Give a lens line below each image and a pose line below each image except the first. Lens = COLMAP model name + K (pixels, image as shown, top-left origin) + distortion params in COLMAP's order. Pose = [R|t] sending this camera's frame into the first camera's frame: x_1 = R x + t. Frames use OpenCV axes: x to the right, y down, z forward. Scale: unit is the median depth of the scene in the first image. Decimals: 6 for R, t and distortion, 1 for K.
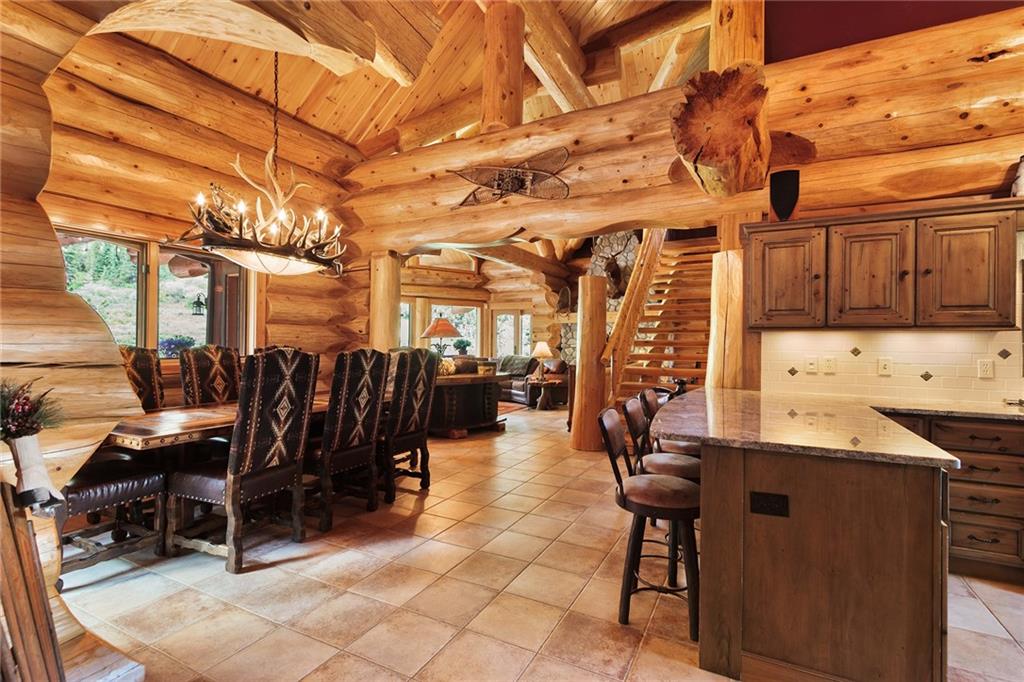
lens RADIAL K [[483.2, 0, 512.0], [0, 483.2, 341.0], [0, 0, 1]] dist [0.004281, -0.000471]
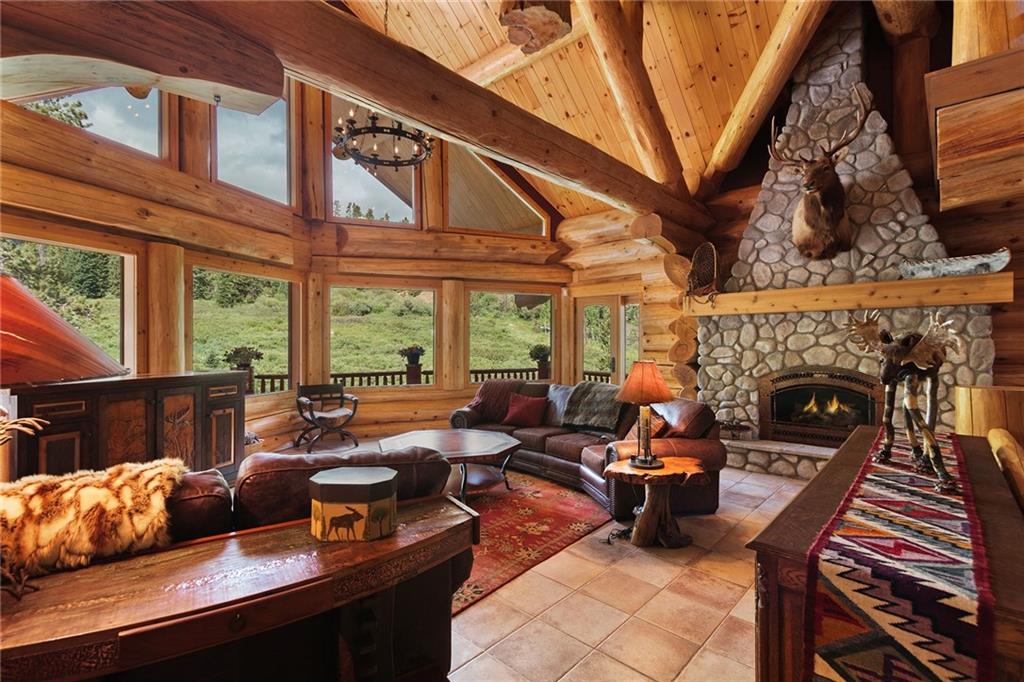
lens RADIAL K [[469.7, 0, 511.5], [0, 469.7, 338.8], [0, 0, 1]] dist [0.008153, -0.001328]
pose [[0.962804, -0.010042, -0.270013, 0.154055], [0.008457, 0.999940, -0.007031, -0.036346], [0.270067, 0.004486, 0.962831, 1.546983]]
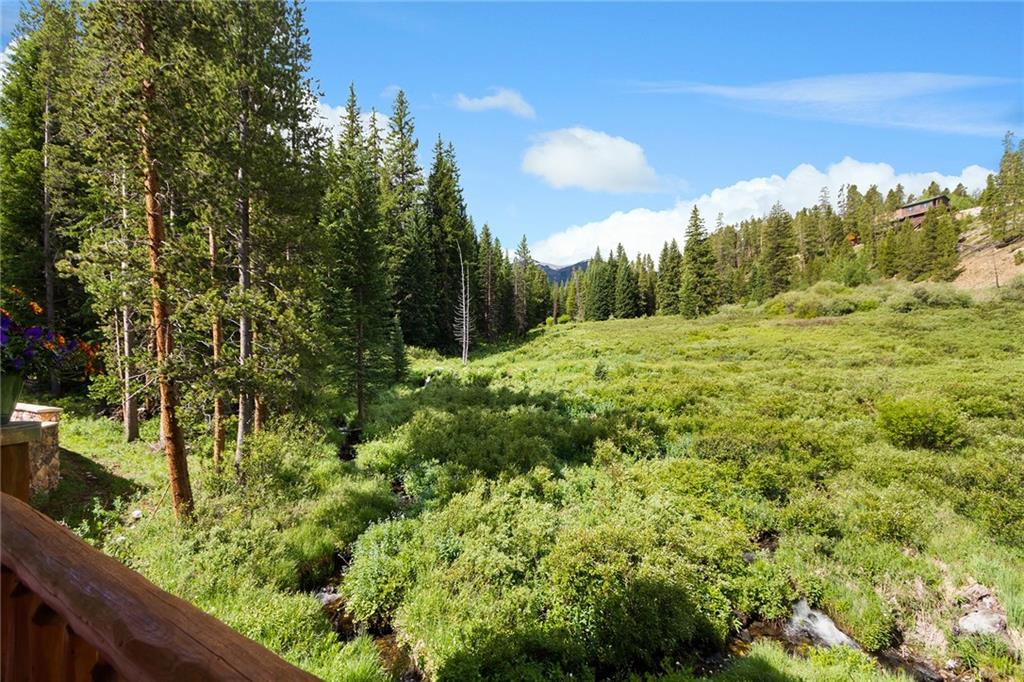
lens RADIAL K [[465.6, 0, 510.9], [0, 465.6, 345.4], [0, 0, 1]] dist [0.012343, -0.005615]
pose [[0.319504, -0.035932, -0.946903, -0.546051], [0.017280, 0.999336, -0.032091, 0.025513], [0.947427, -0.006109, 0.319913, 4.197351]]
